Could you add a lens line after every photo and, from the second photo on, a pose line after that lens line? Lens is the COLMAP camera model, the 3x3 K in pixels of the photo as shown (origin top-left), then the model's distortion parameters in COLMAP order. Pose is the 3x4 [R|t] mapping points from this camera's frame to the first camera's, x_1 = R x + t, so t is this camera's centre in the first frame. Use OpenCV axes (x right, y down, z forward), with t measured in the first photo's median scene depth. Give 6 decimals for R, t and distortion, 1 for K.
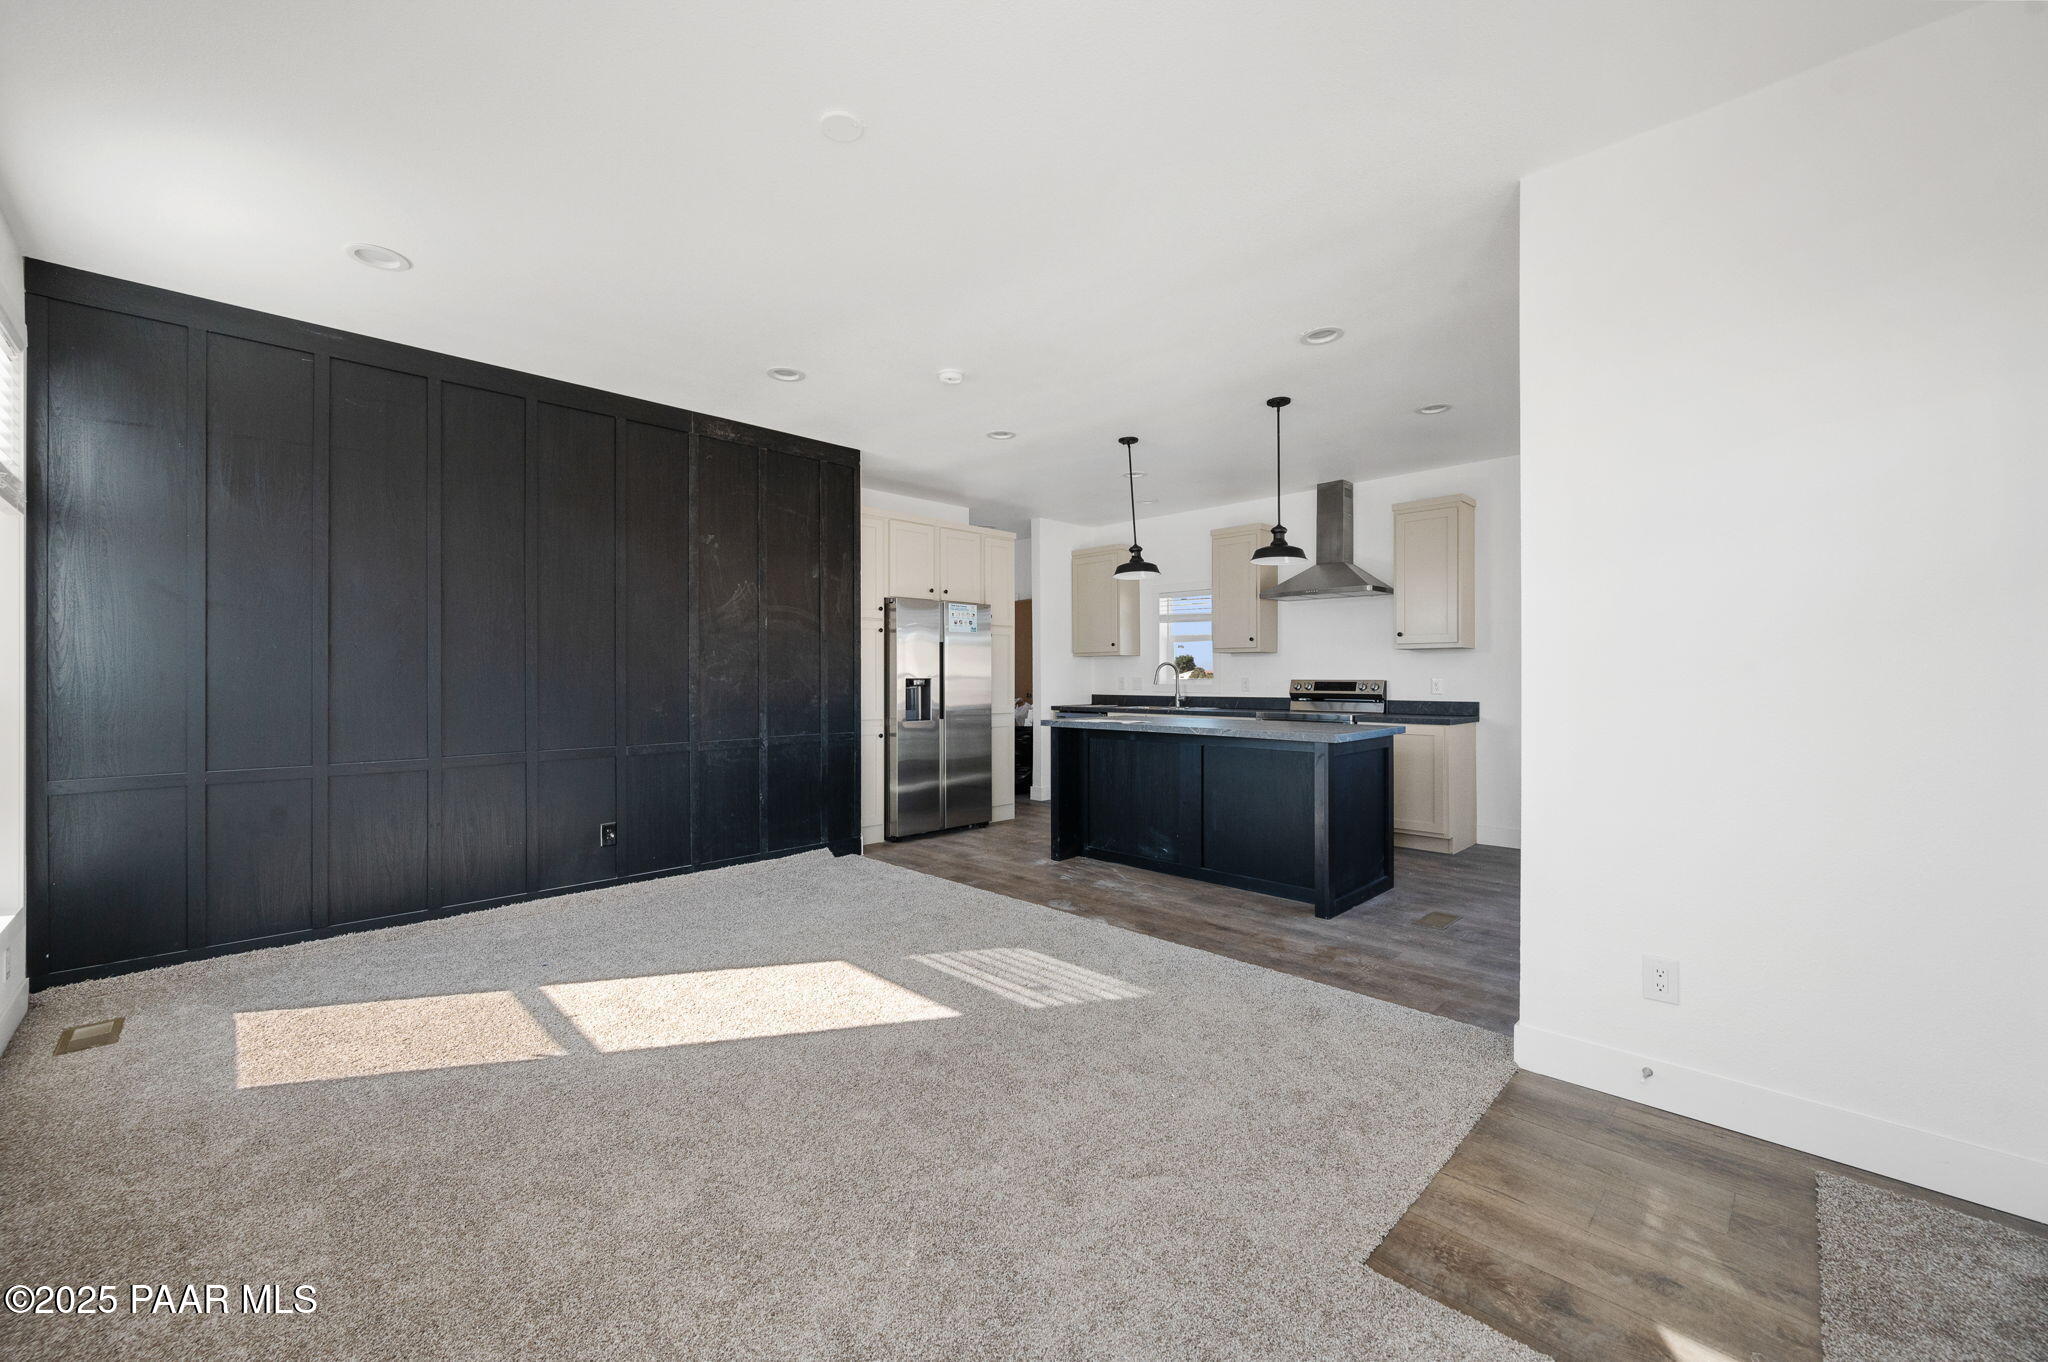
lens RADIAL K [[812.7, 0, 1013.7], [0, 812.7, 674.1], [0, 0, 1]] dist [-0.000350, 0.000106]
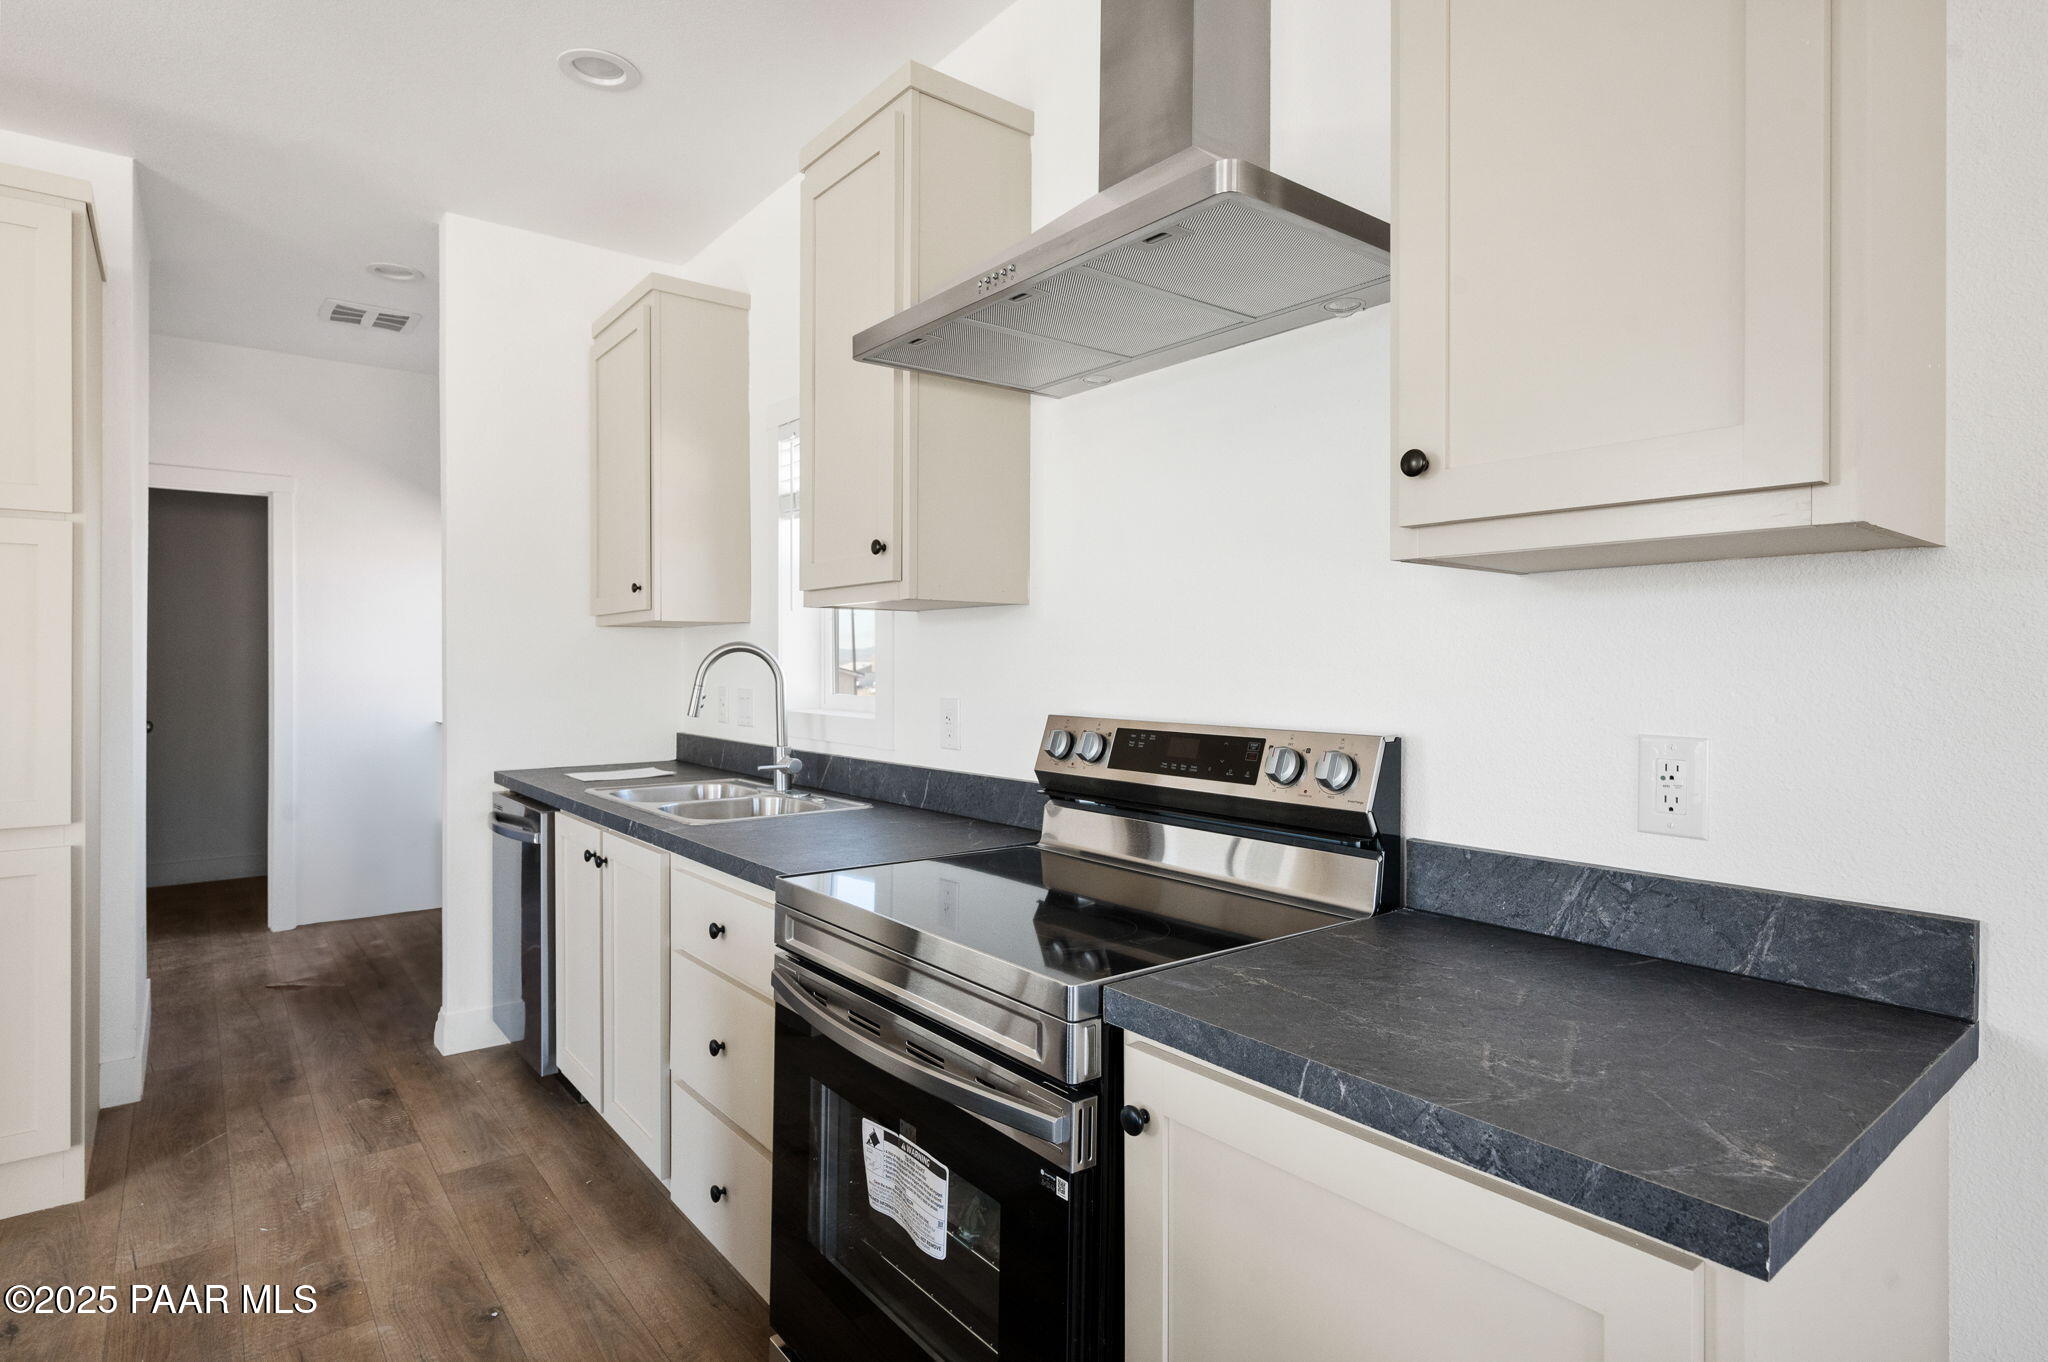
lens RADIAL K [[1051.7, 0, 1016.6], [0, 1051.7, 660.5], [0, 0, 1]] dist [-0.001515, 0.000439]
pose [[0.993158, 0.001743, -0.116767, 0.567394], [-0.001237, 0.999990, 0.004409, -0.016447], [0.116773, -0.004234, 0.993150, 1.061320]]
